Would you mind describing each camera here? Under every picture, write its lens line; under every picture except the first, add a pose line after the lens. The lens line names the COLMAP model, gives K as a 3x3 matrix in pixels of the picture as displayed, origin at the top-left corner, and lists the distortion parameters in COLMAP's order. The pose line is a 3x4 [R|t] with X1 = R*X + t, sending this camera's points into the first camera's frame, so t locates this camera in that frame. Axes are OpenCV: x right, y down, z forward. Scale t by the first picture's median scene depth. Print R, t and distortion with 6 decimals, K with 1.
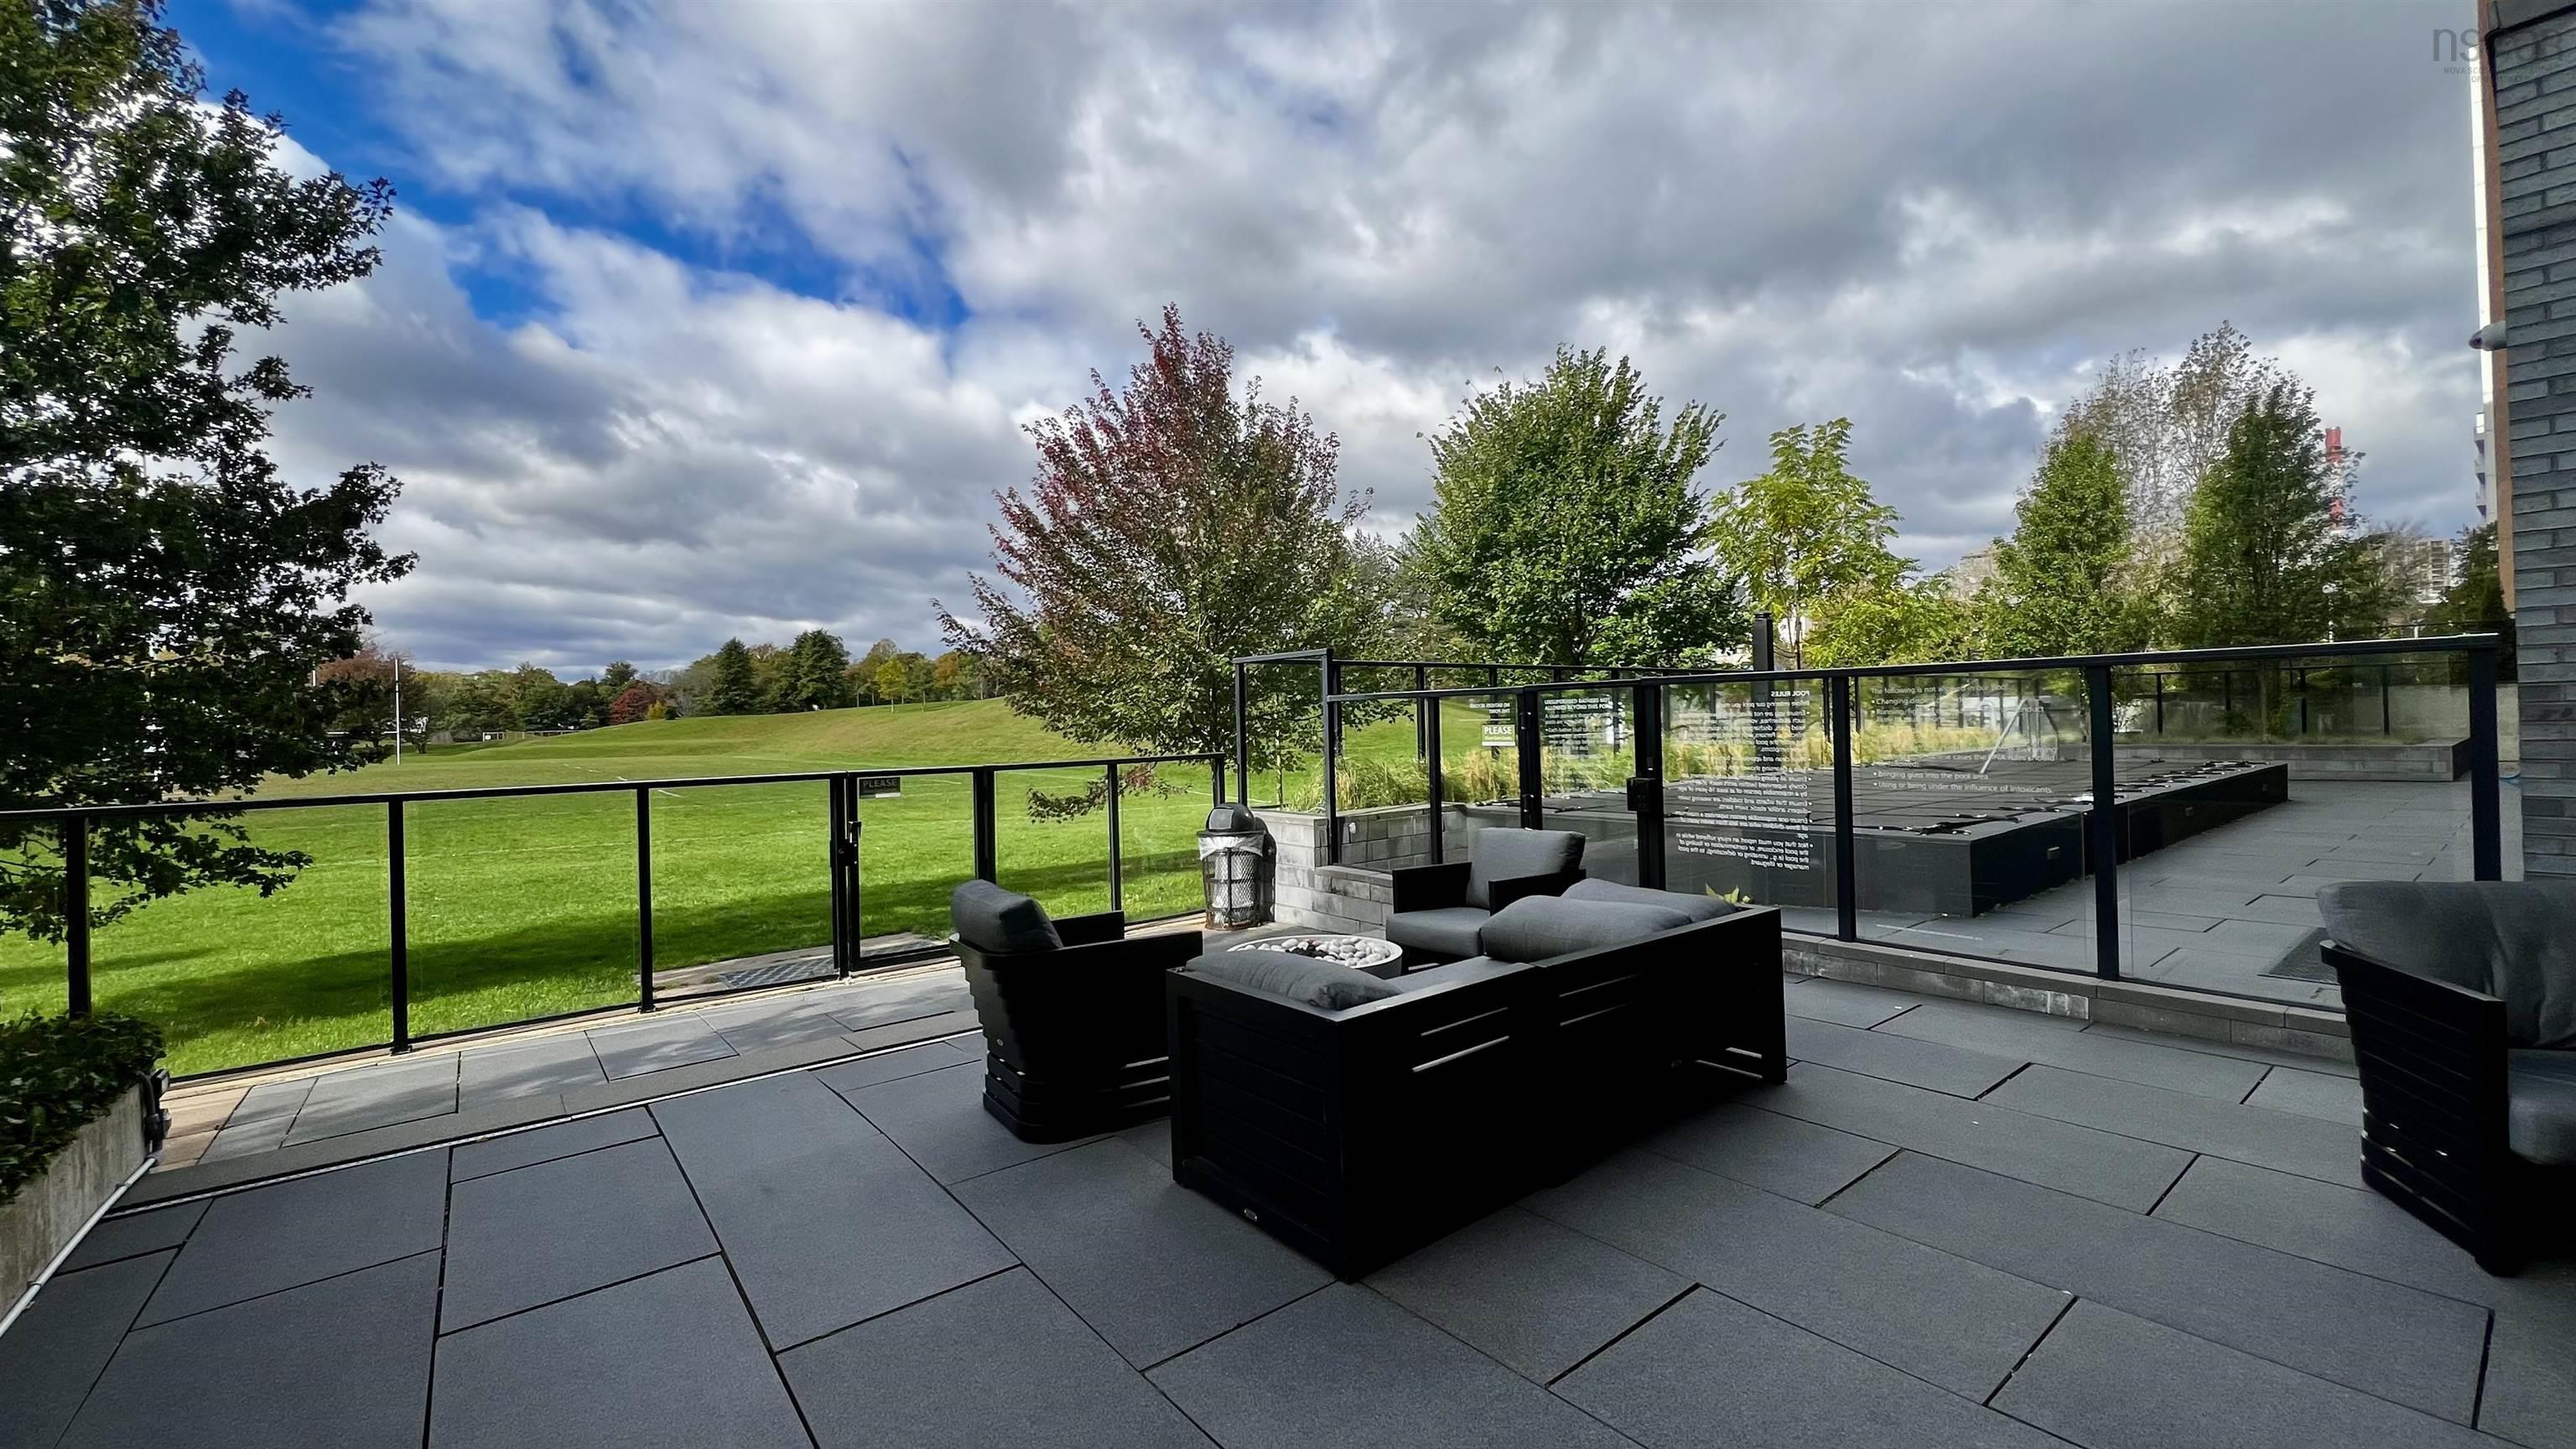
lens RADIAL K [[1039.5, 0, 1280.4], [0, 1039.5, 714.3], [0, 0, 1]] dist [0.000955, 0.000337]
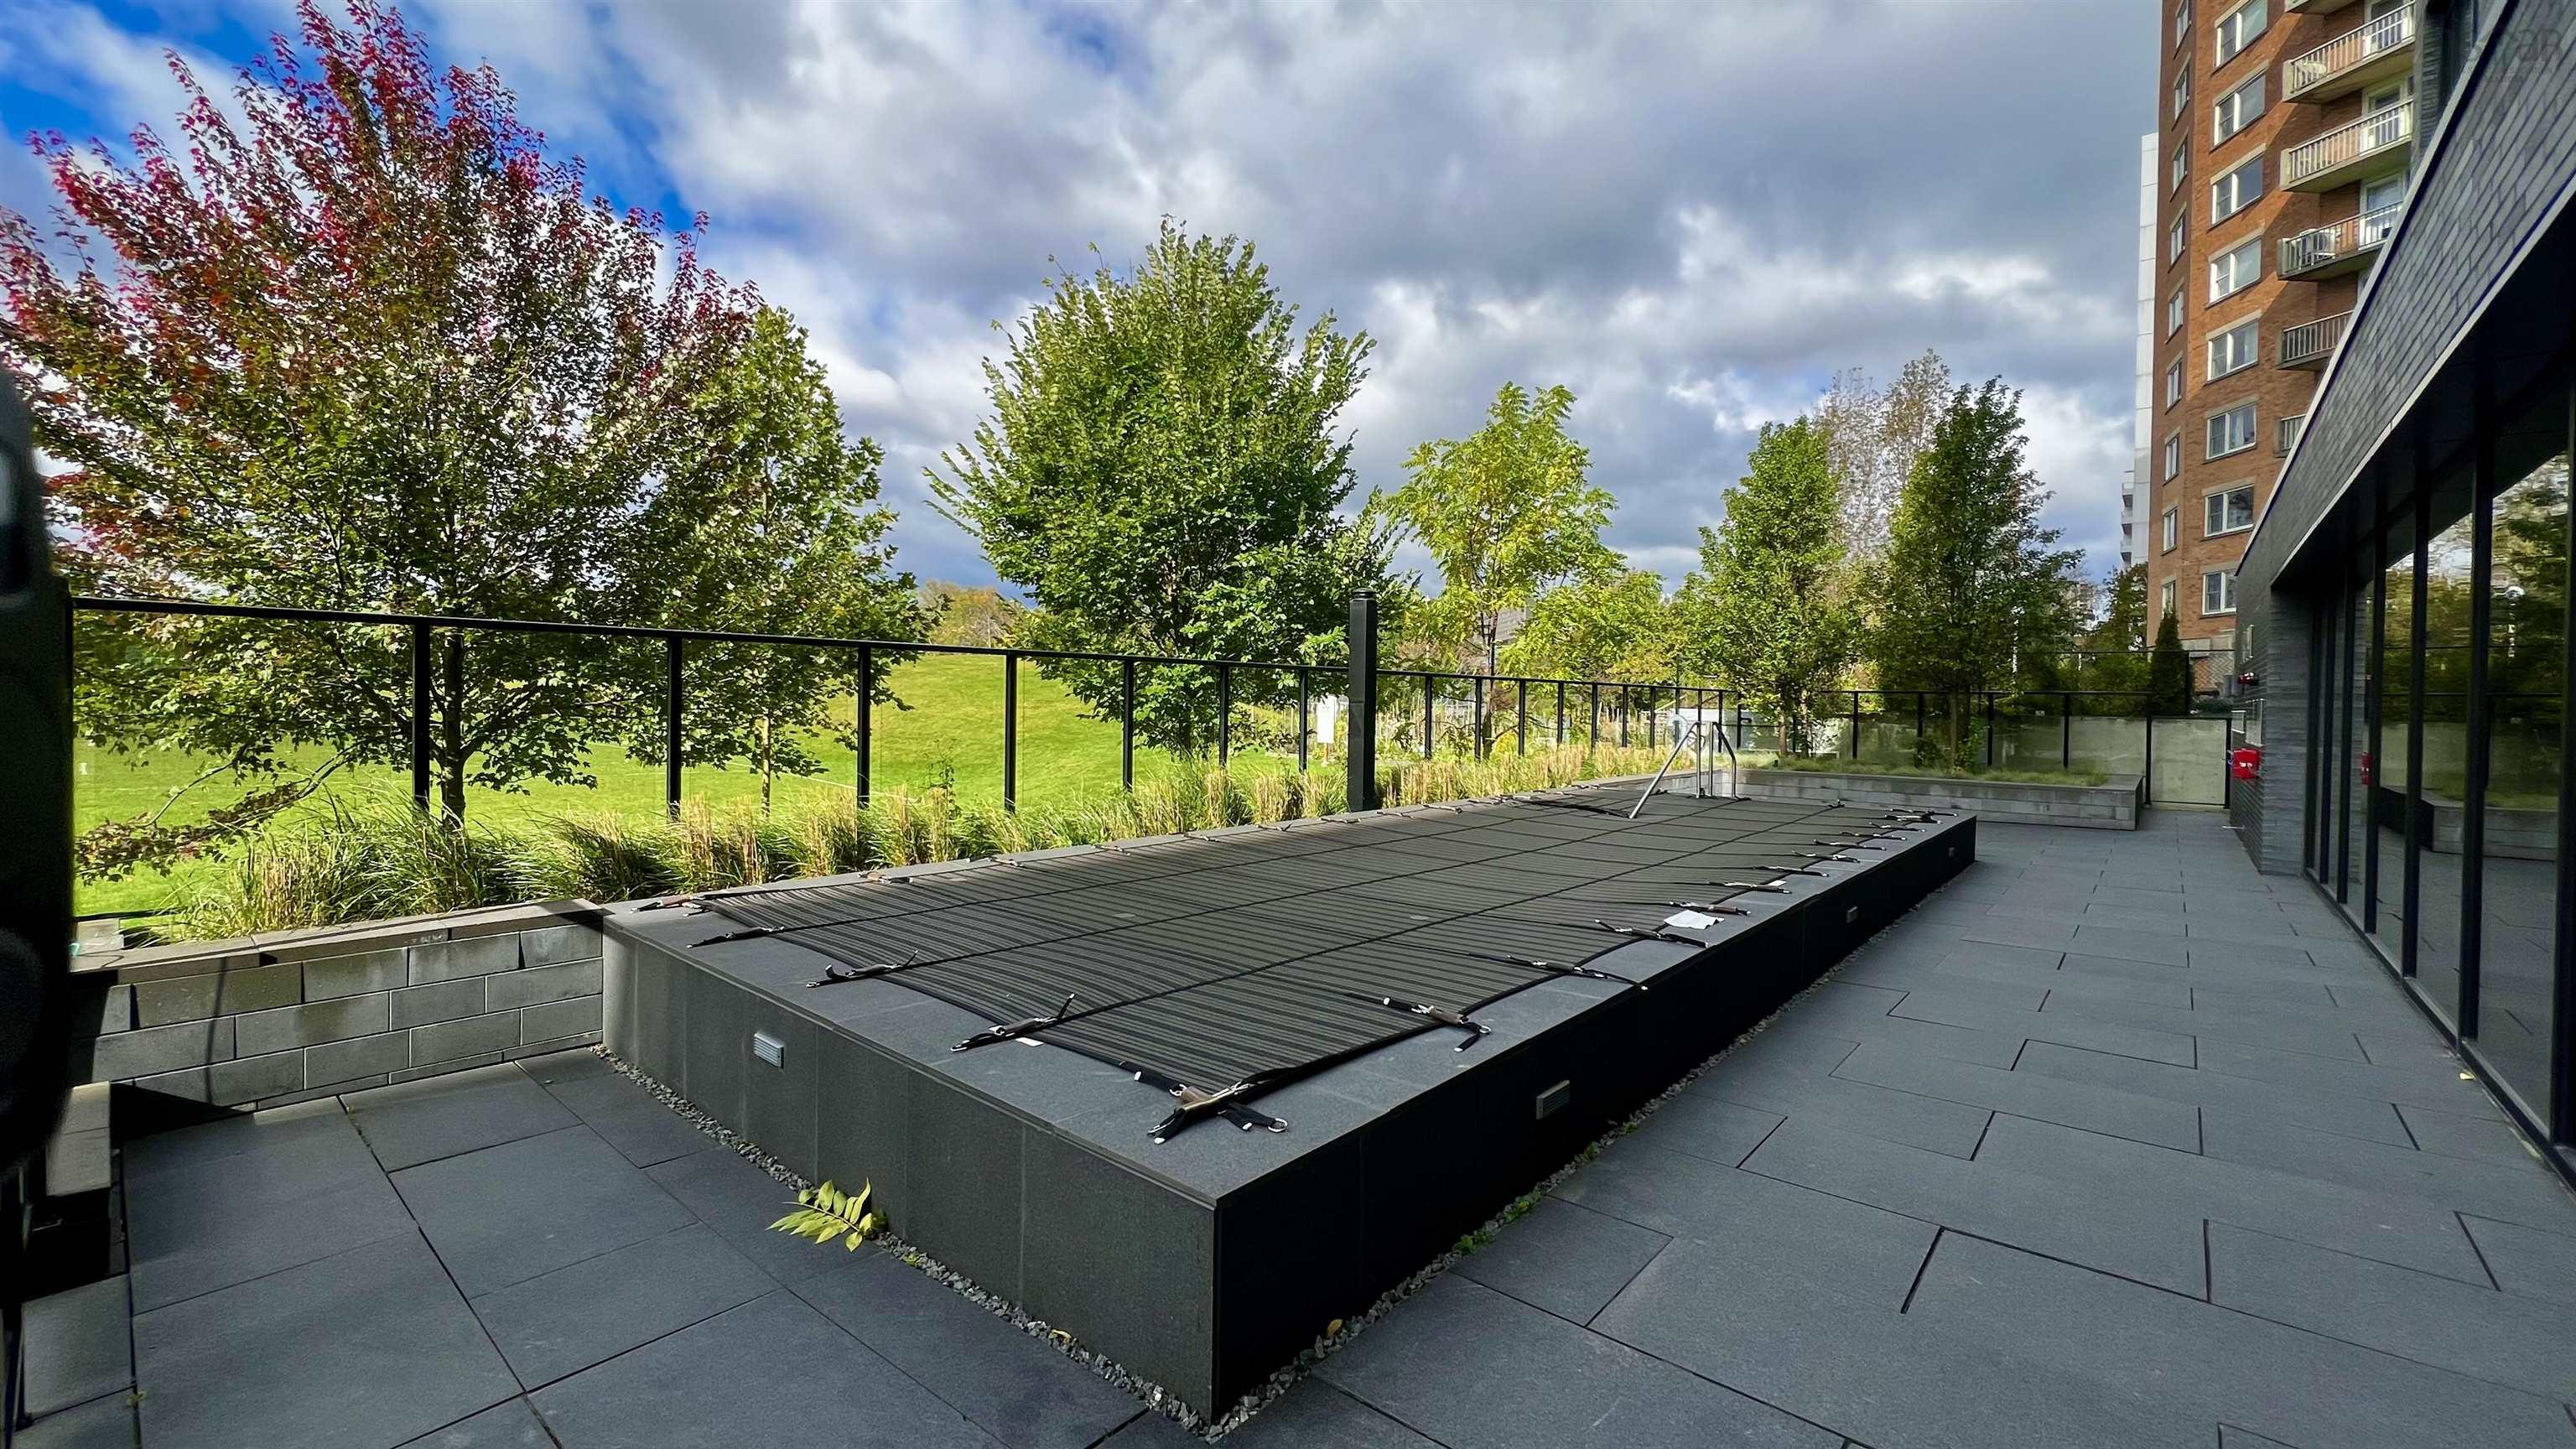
lens RADIAL K [[1031.6, 0, 1285.5], [0, 1031.6, 731.0], [0, 0, 1]] dist [-0.000513, -0.000679]
pose [[0.982848, 0.032601, 0.181516, 0.234172], [-0.038942, 0.998746, 0.031476, -0.016863], [-0.180262, -0.038005, 0.982884, 0.247510]]
